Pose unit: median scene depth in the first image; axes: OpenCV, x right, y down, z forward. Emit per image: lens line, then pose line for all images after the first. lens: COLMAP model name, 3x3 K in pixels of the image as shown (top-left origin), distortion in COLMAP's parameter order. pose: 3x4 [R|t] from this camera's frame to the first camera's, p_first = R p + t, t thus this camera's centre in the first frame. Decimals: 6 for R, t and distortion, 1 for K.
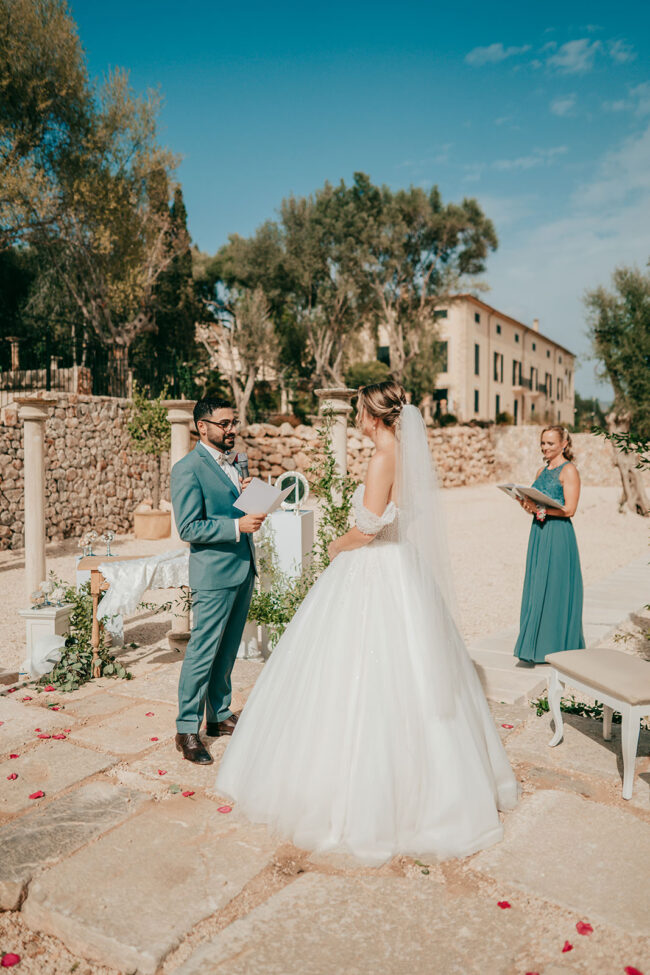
lens RADIAL K [[713.3, 0, 325.5], [0, 713.3, 469.5], [0, 0, 1]] dist [-0.061703, -0.069086]
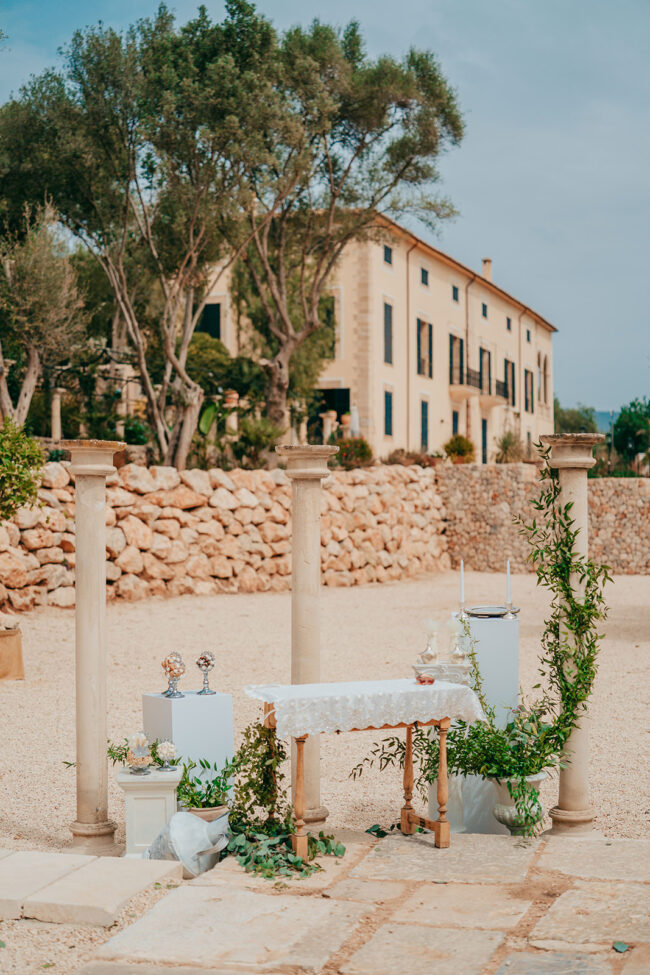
lens RADIAL K [[1477.2, 0, 325.0], [0, 1477.2, 487.5], [0, 0, 1]] dist [-0.176348, 0.100049]
pose [[0.977173, -0.001037, 0.212441, -0.093665], [0.009379, 0.999224, -0.038265, -0.001890], [-0.212236, 0.039384, 0.976424, -0.066056]]
